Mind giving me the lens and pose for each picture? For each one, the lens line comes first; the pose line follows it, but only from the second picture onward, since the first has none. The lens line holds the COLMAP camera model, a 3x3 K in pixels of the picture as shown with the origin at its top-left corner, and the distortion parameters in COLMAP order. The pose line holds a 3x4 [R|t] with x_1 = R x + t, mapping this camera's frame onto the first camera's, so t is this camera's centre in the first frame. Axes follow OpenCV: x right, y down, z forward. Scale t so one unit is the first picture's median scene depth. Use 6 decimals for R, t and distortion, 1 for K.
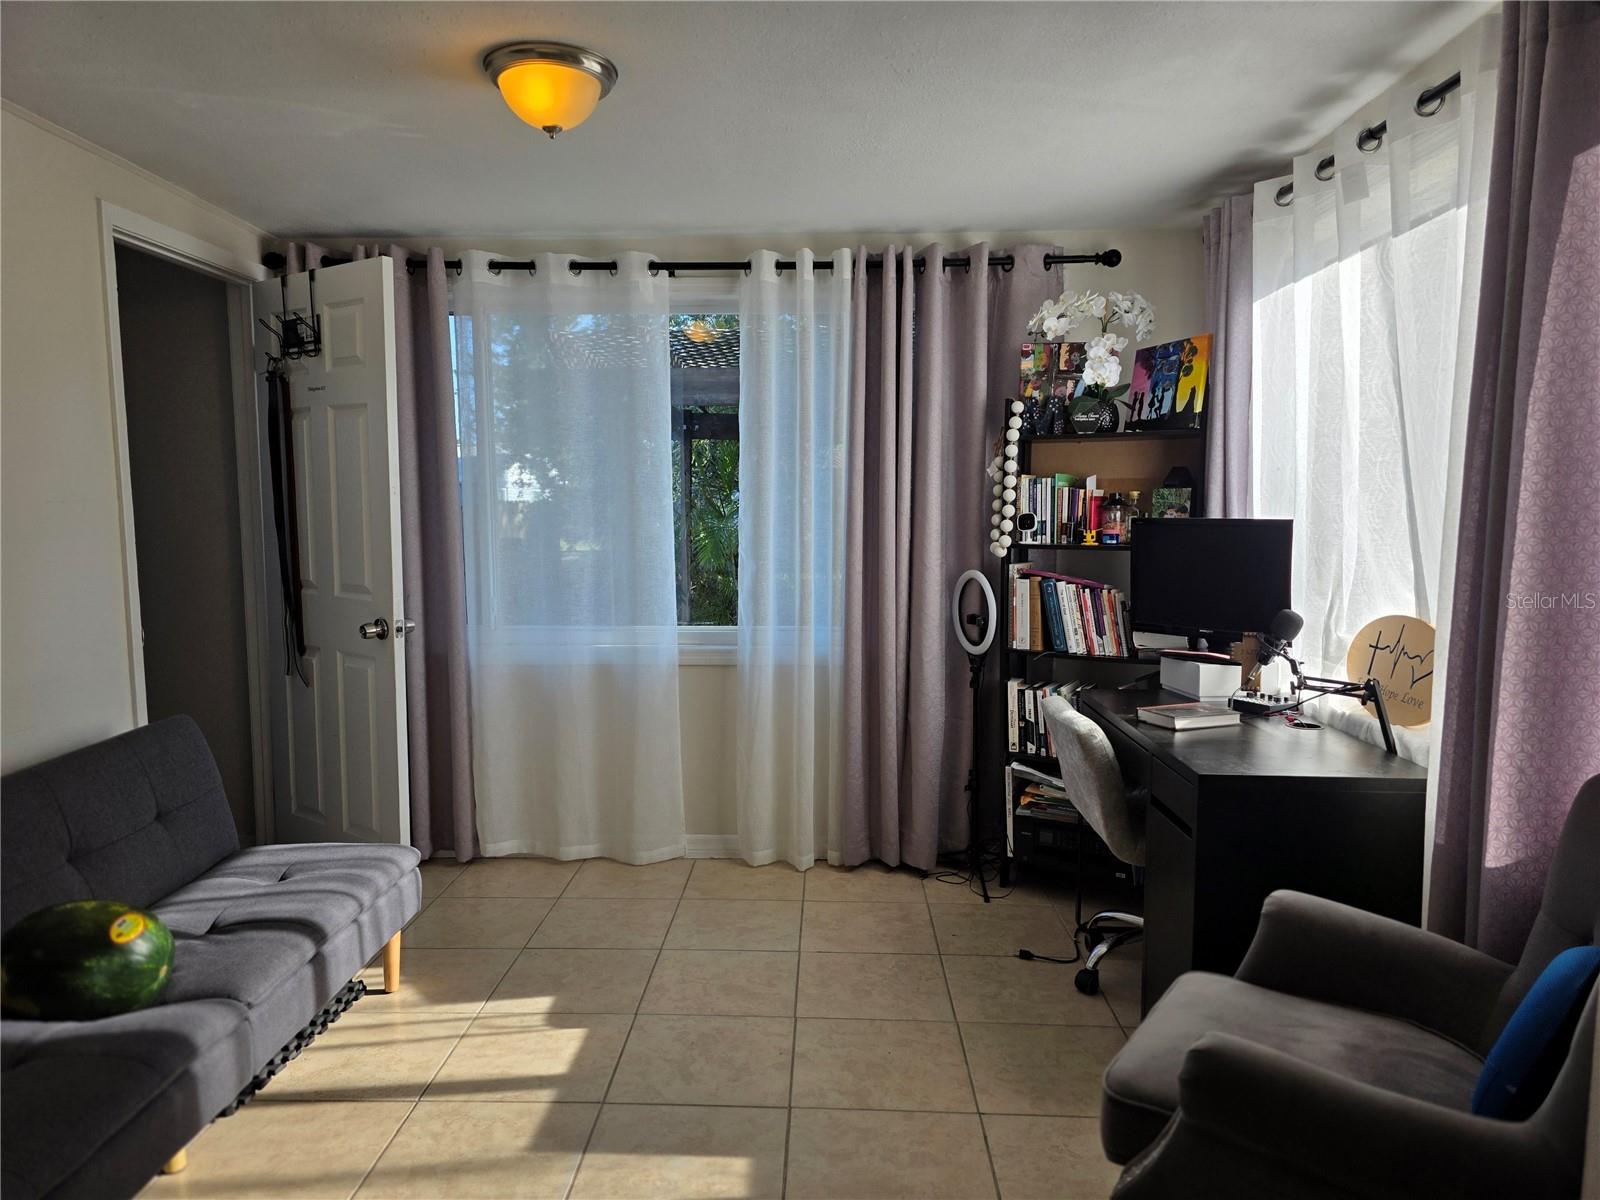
lens RADIAL K [[1088.4, 0, 779.7], [0, 1088.4, 622.9], [0, 0, 1]] dist [0.073934, -0.066454]
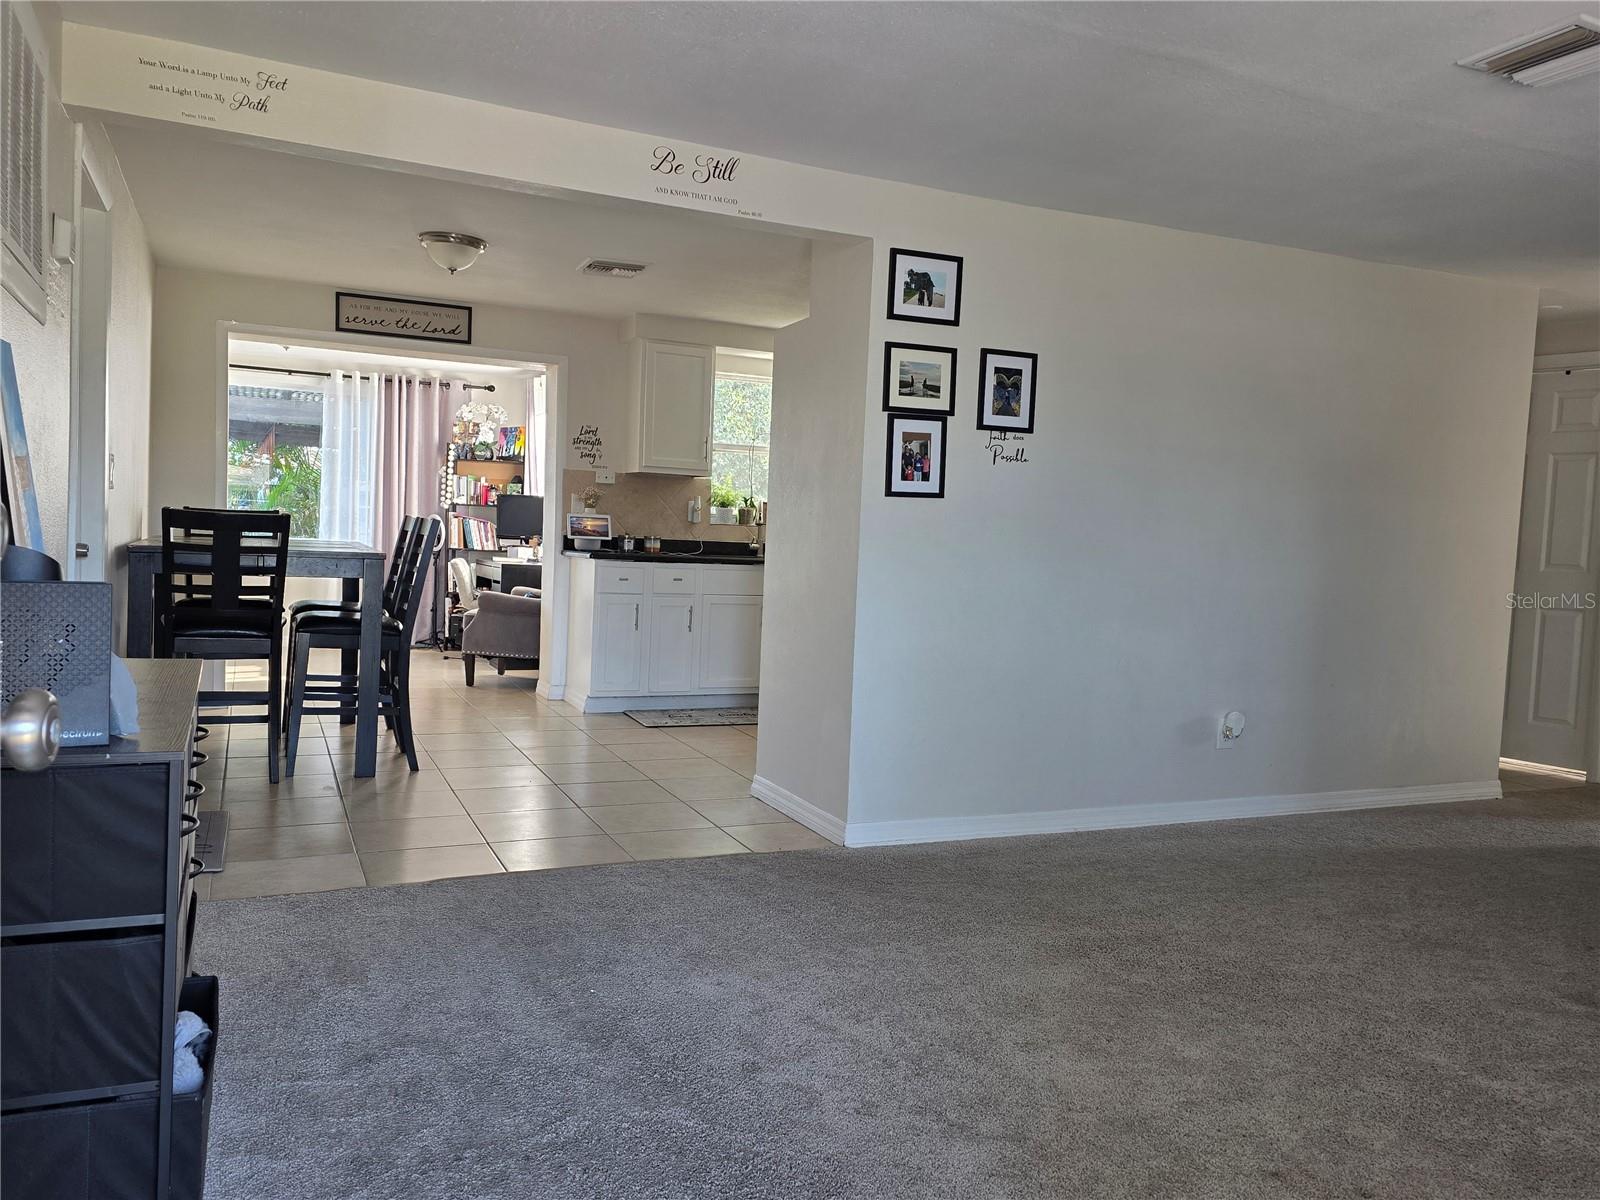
lens RADIAL K [[1209.9, 0, 784.3], [0, 1209.9, 600.6], [0, 0, 1]] dist [0.086542, -0.089897]
pose [[0.890405, 0.010698, 0.455043, -0.355124], [0.008810, 0.999131, -0.040727, 0.262226], [-0.455083, 0.040272, 0.889538, -1.736632]]
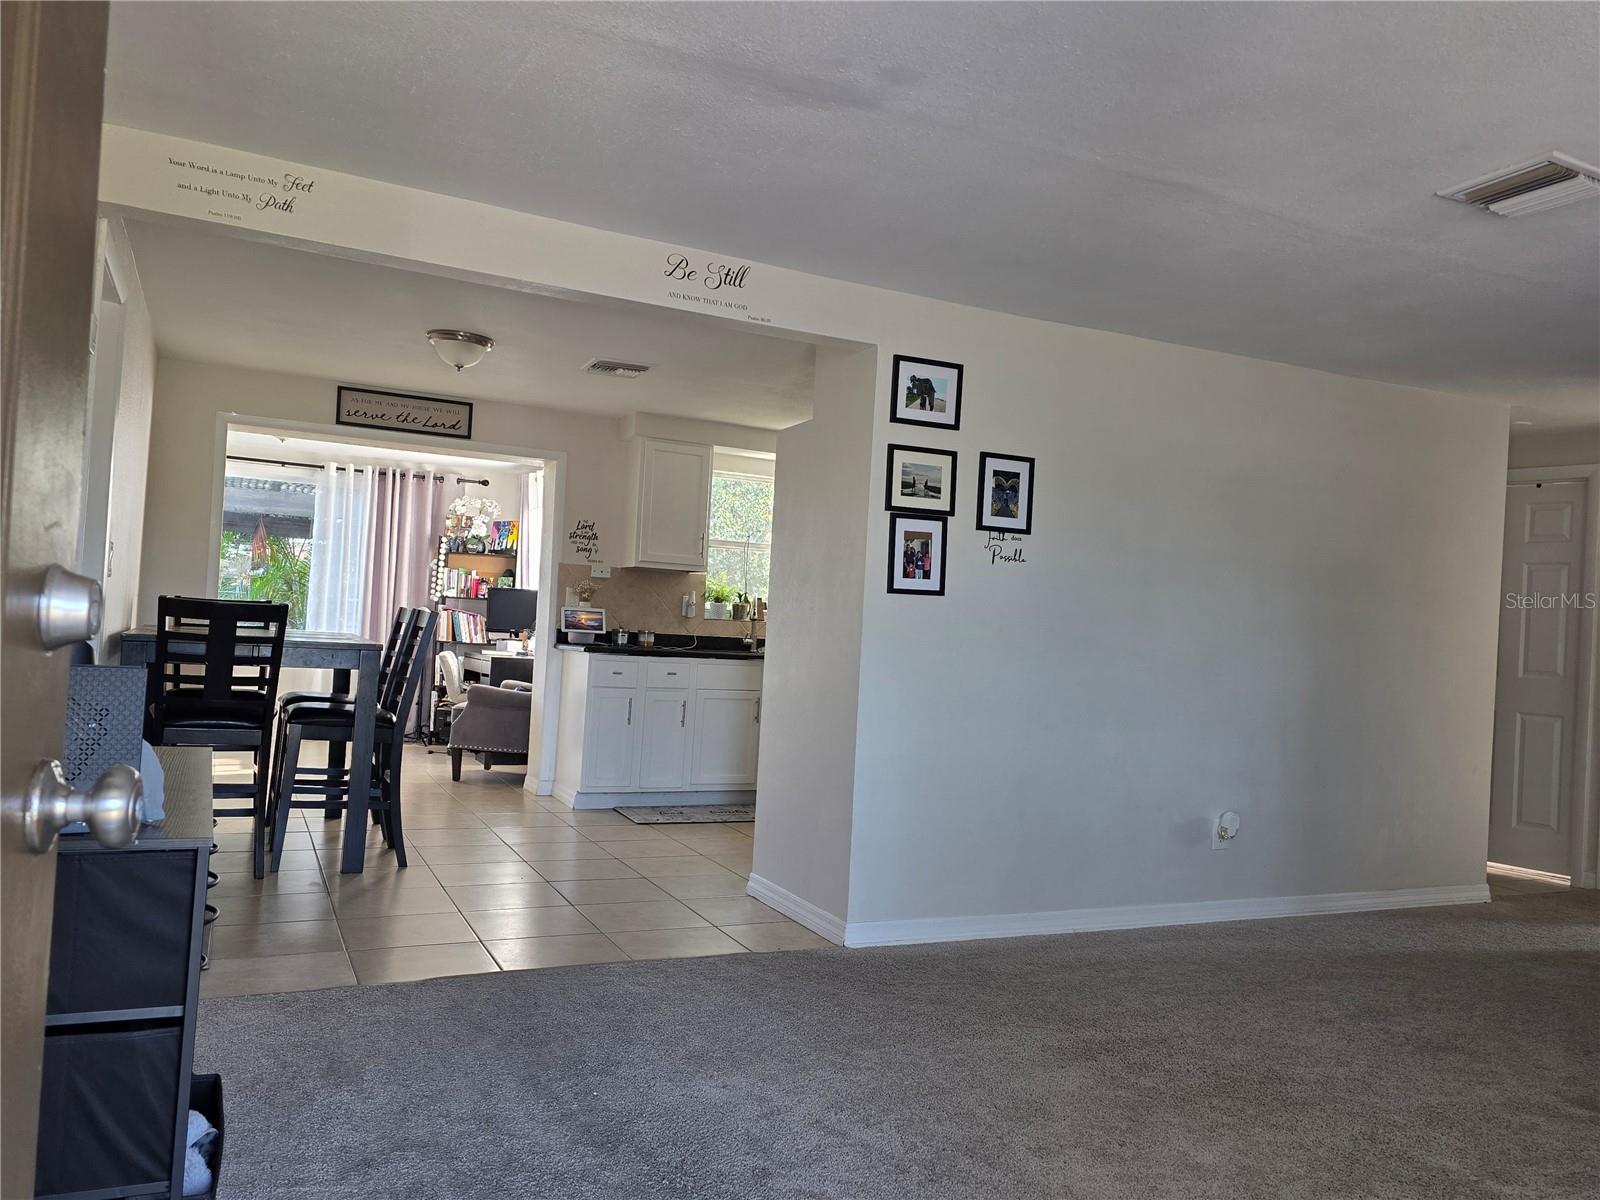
lens RADIAL K [[1209.9, 0, 803.7], [0, 1209.9, 608.1], [0, 0, 1]] dist [0.086542, -0.089897]
pose [[0.875300, 0.056531, 0.480264, -0.377223], [-0.001147, 0.993383, -0.114839, 0.265287], [-0.483579, 0.099968, 0.869574, -1.734391]]
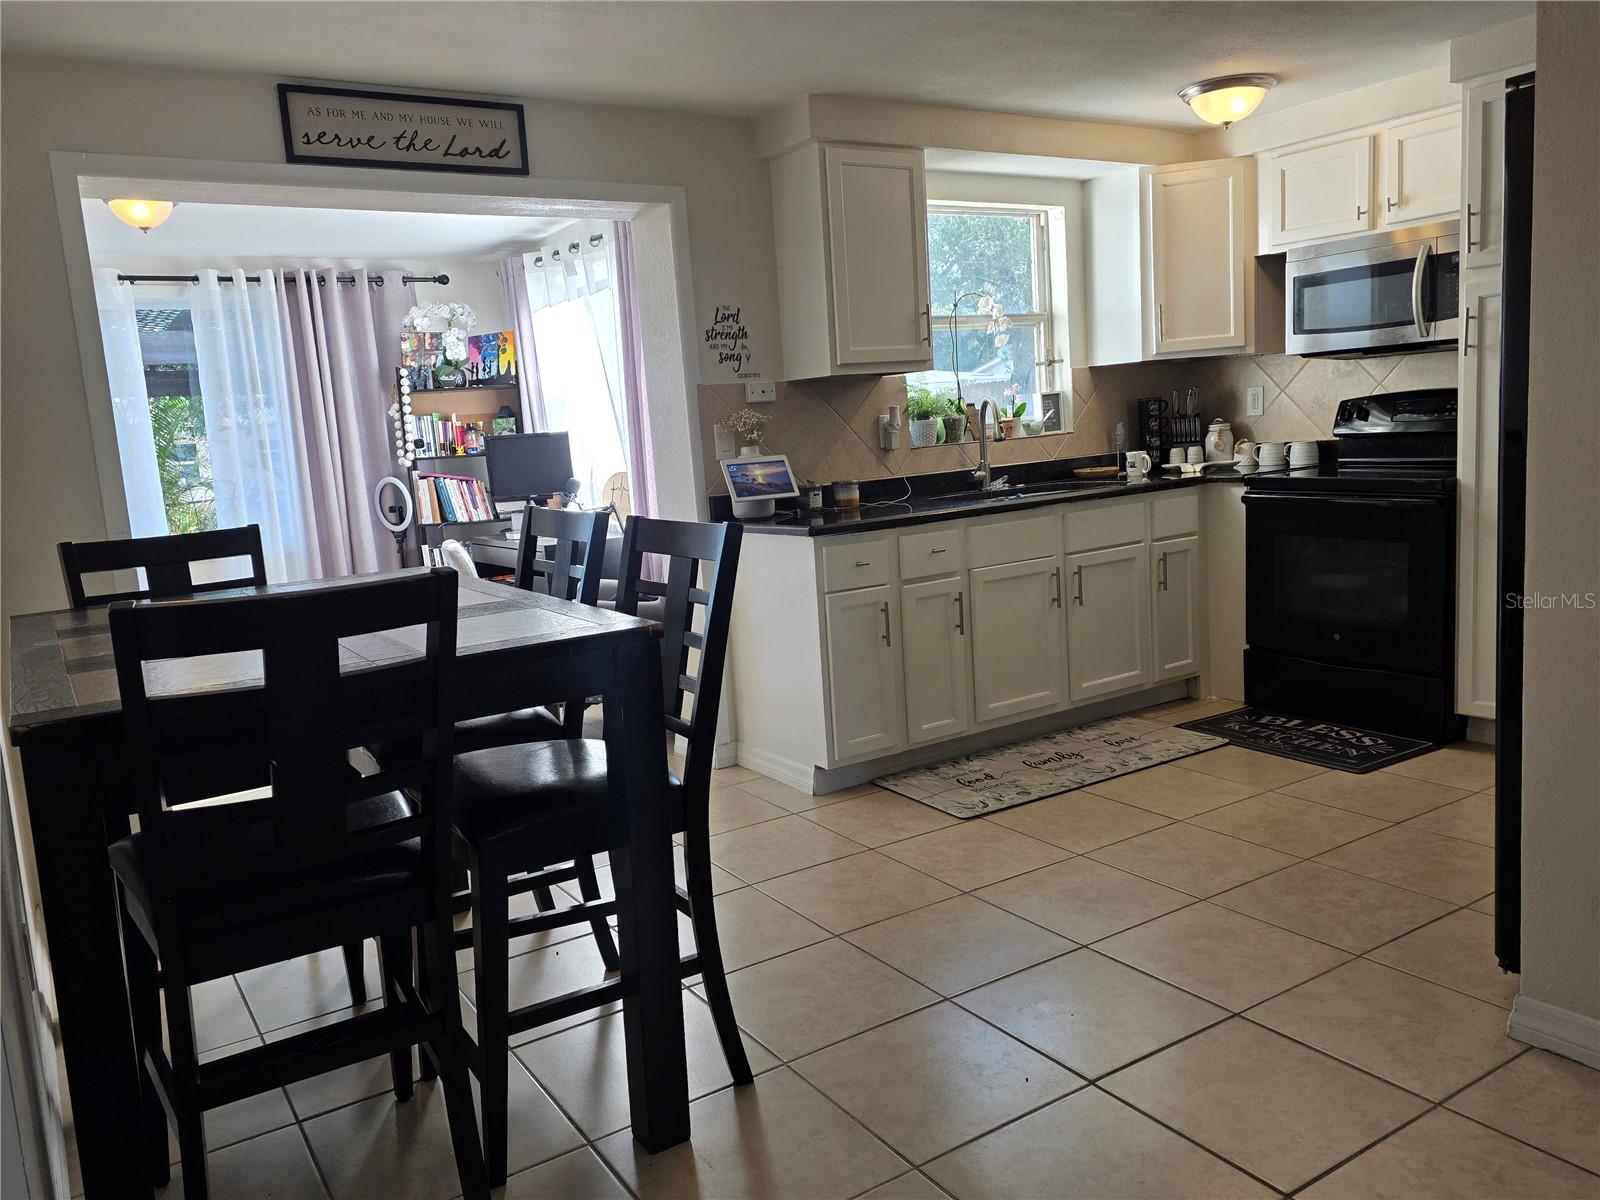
lens RADIAL K [[1209.9, 0, 786.9], [0, 1209.9, 594.8], [0, 0, 1]] dist [0.086542, -0.089897]
pose [[0.808476, -0.137766, 0.572177, -0.405163], [0.133084, 0.989829, 0.050279, 0.112113], [-0.573284, 0.035498, 0.818588, -0.790254]]
